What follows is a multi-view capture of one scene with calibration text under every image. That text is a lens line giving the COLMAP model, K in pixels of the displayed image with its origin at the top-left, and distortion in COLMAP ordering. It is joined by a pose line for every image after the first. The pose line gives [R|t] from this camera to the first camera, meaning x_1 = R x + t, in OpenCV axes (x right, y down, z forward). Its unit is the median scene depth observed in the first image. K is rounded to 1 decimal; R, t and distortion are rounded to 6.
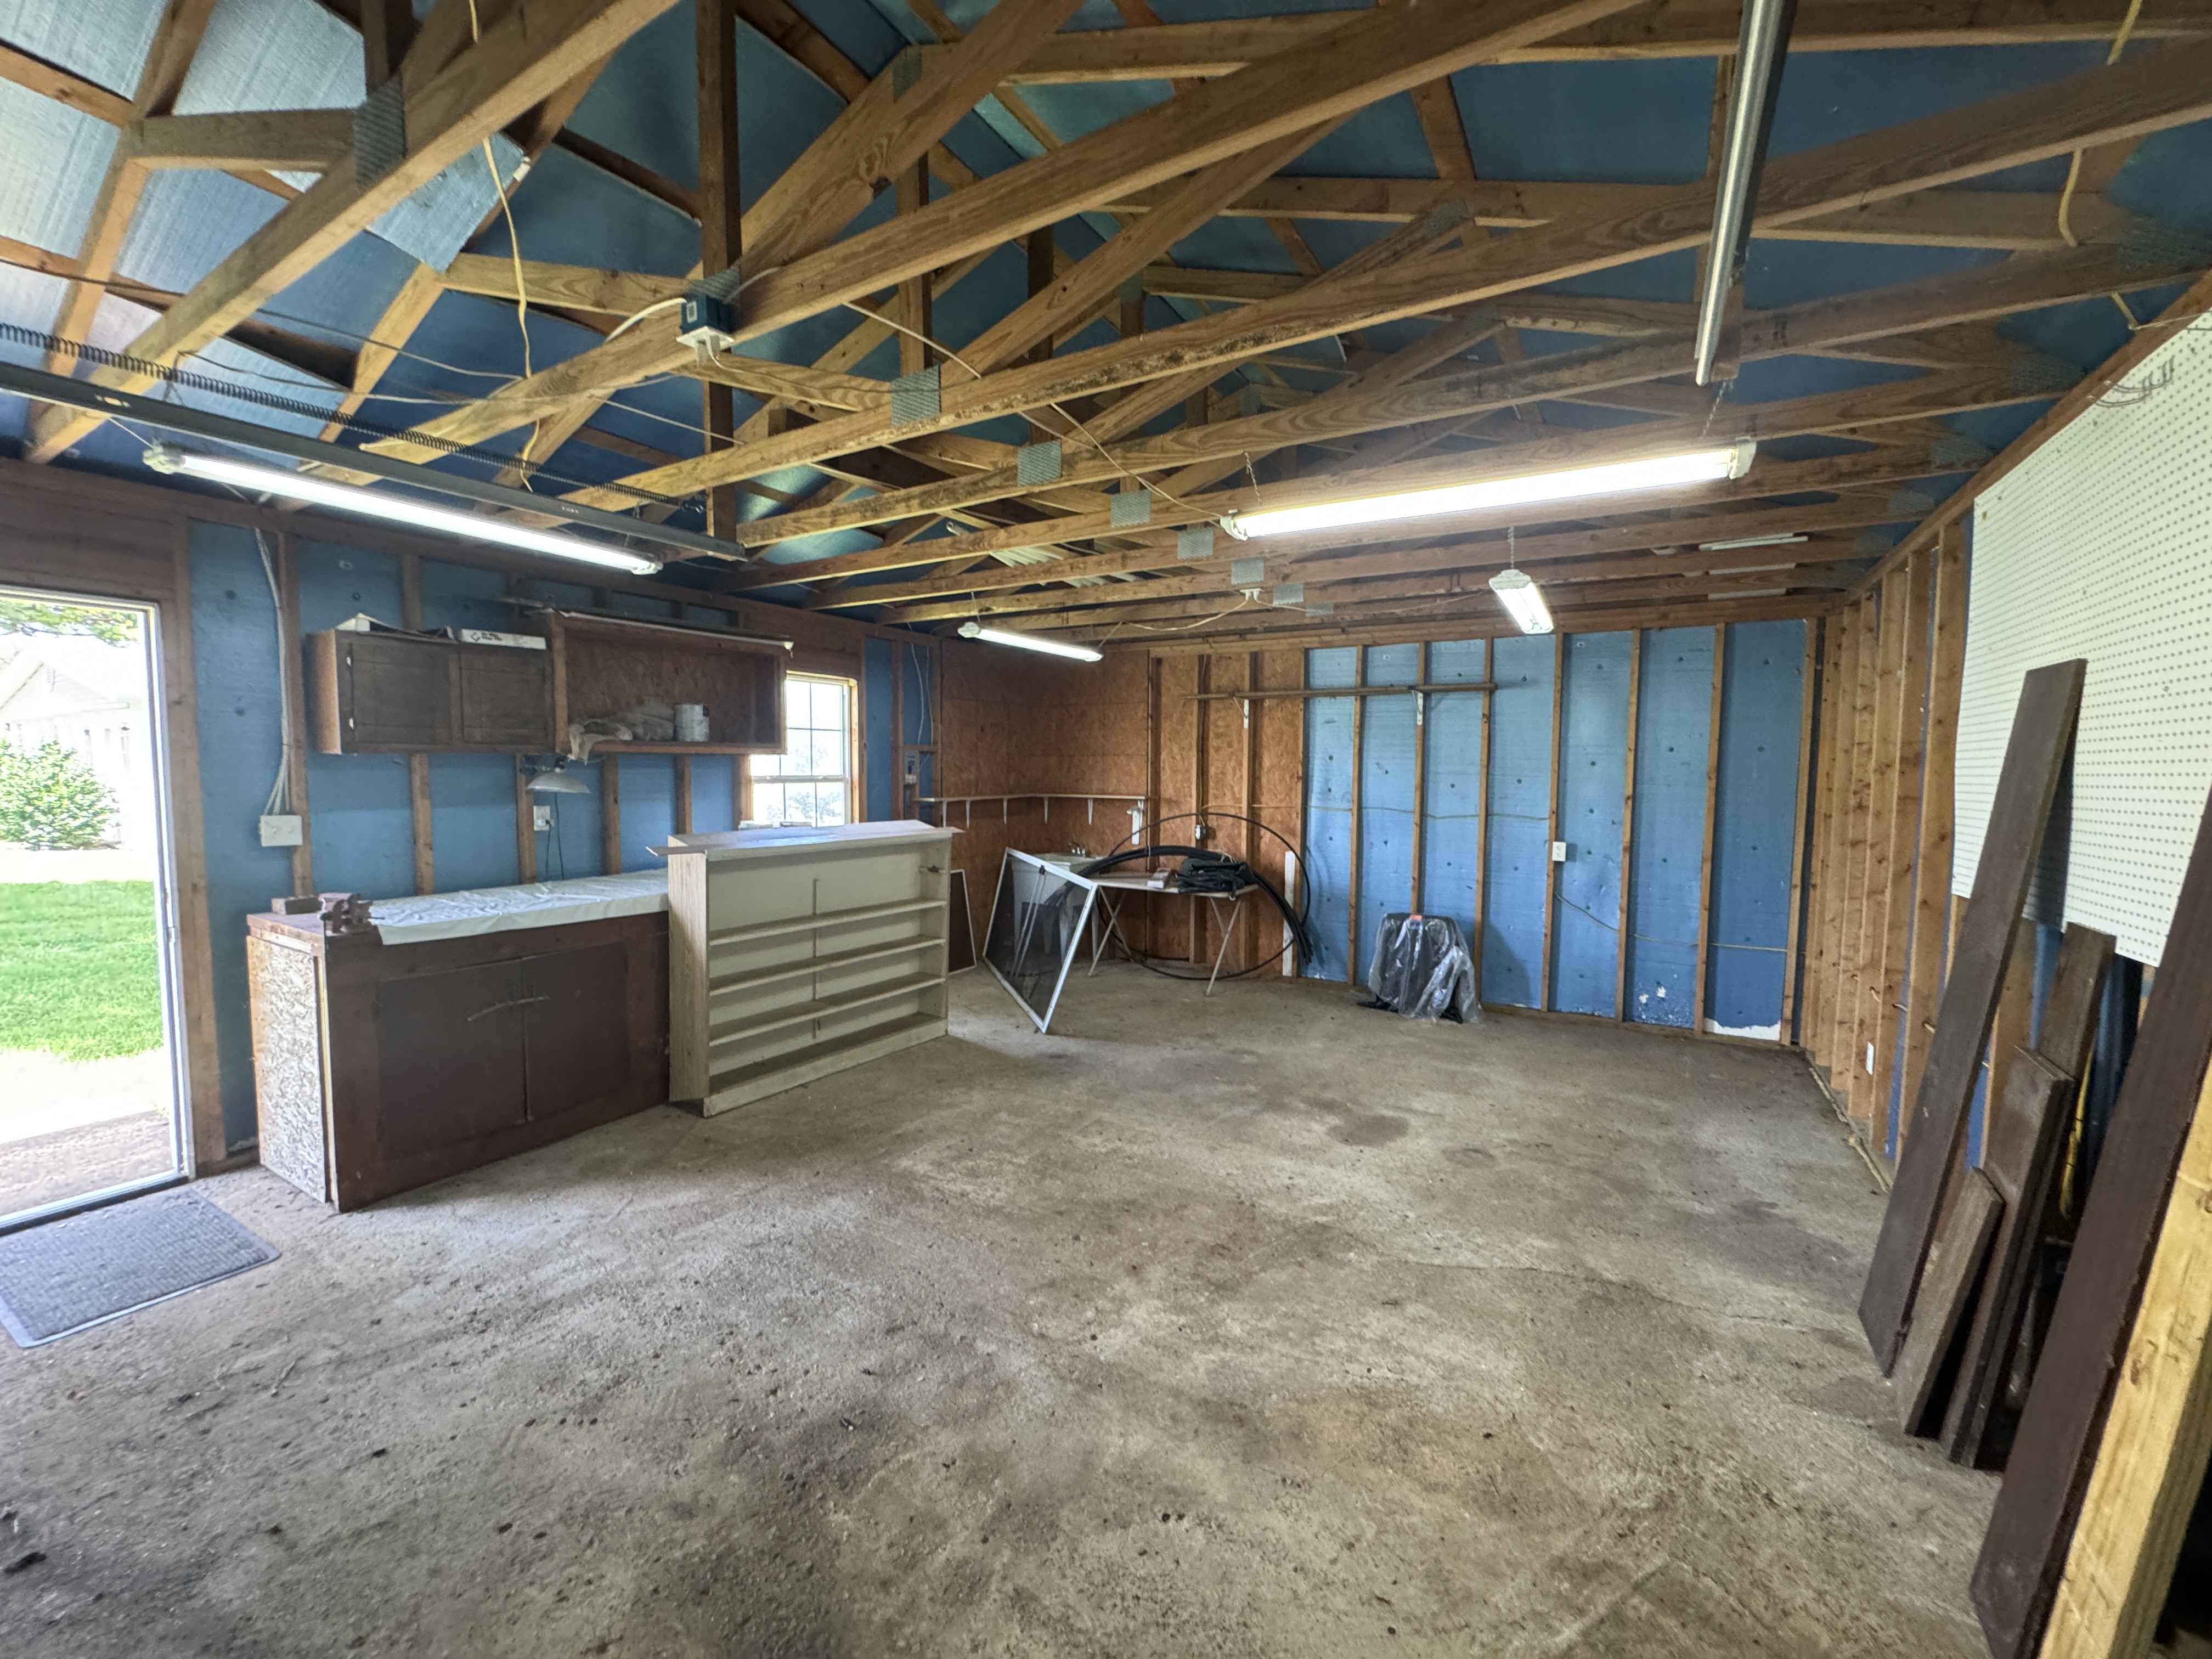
lens RADIAL K [[887.3, 0, 1106.5], [0, 887.3, 826.3], [0, 0, 1]] dist [-0.002955, 0.000251]
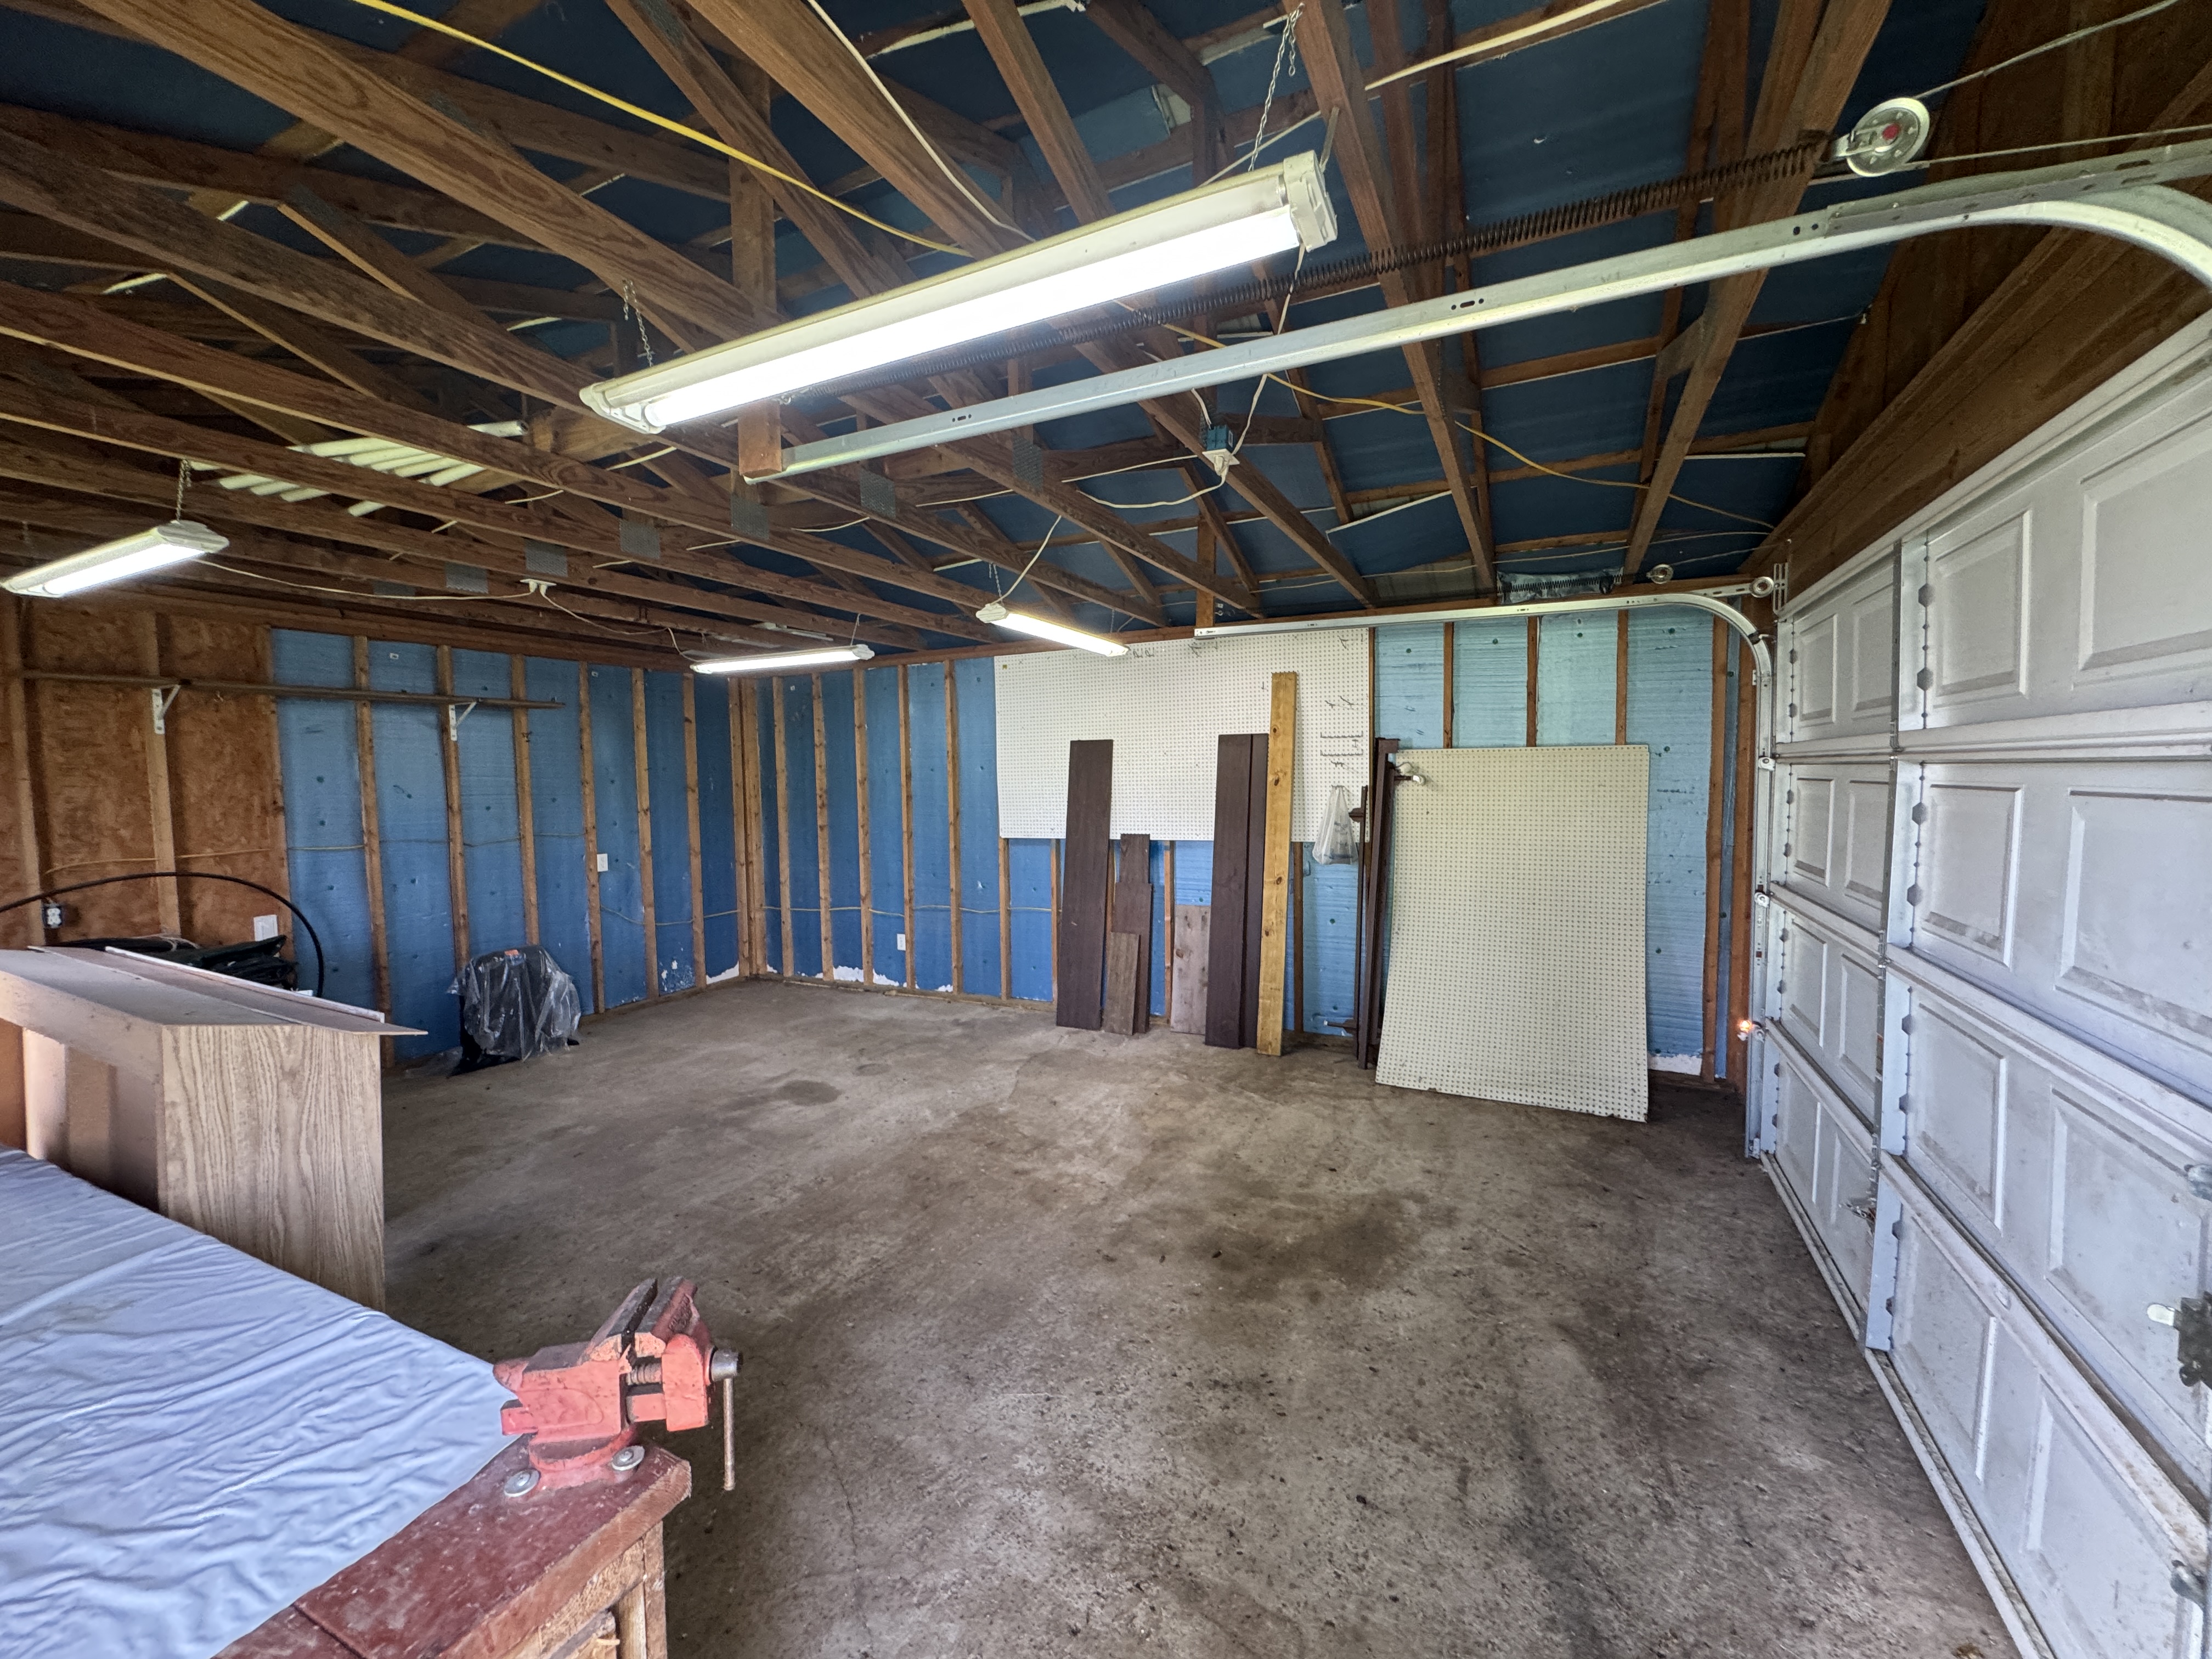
lens RADIAL K [[887.3, 0, 1104.5], [0, 887.3, 829.8], [0, 0, 1]] dist [-0.002955, 0.000251]
pose [[-0.087590, -0.069491, 0.993730, -1.095564], [0.079439, 0.993900, 0.076505, -0.081644], [-0.992984, 0.085642, -0.081535, 0.827225]]
